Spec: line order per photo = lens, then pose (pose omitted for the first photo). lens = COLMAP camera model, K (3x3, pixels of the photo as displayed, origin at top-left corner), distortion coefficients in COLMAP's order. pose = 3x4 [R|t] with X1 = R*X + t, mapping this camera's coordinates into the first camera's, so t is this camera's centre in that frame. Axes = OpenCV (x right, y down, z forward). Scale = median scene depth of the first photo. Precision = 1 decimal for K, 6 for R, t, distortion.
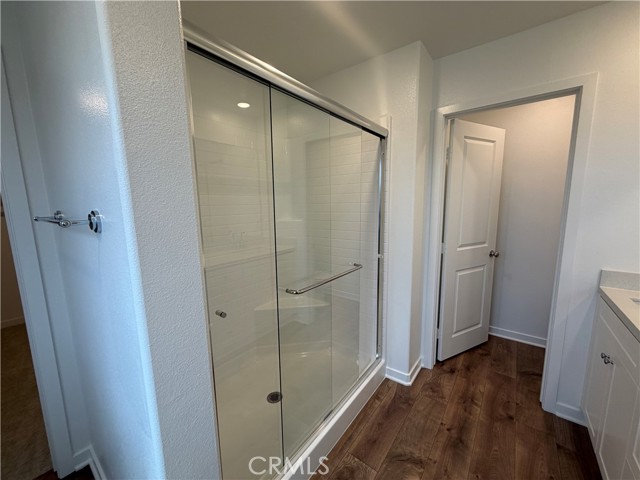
lens RADIAL K [[256.8, 0, 317.9], [0, 256.8, 241.4], [0, 0, 1]] dist [0.001530, 0.001171]
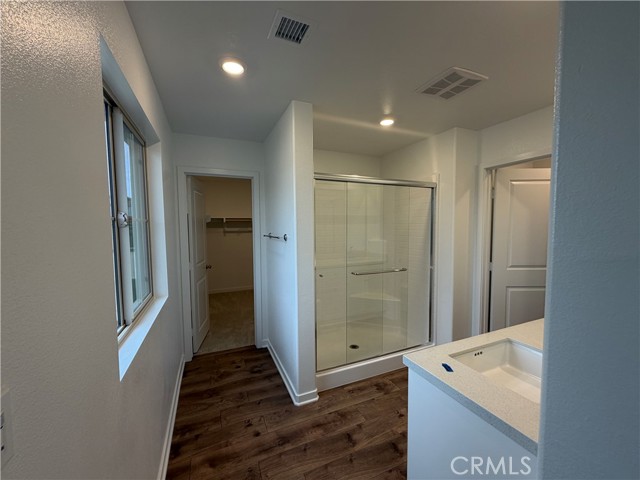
lens RADIAL K [[256.8, 0, 317.2], [0, 256.8, 242.2], [0, 0, 1]] dist [0.001530, 0.001171]
pose [[0.879472, 0.035307, -0.474639, 0.375739], [-0.074921, 0.995082, -0.064800, 0.060035], [0.470017, 0.092550, 0.877792, -0.606632]]
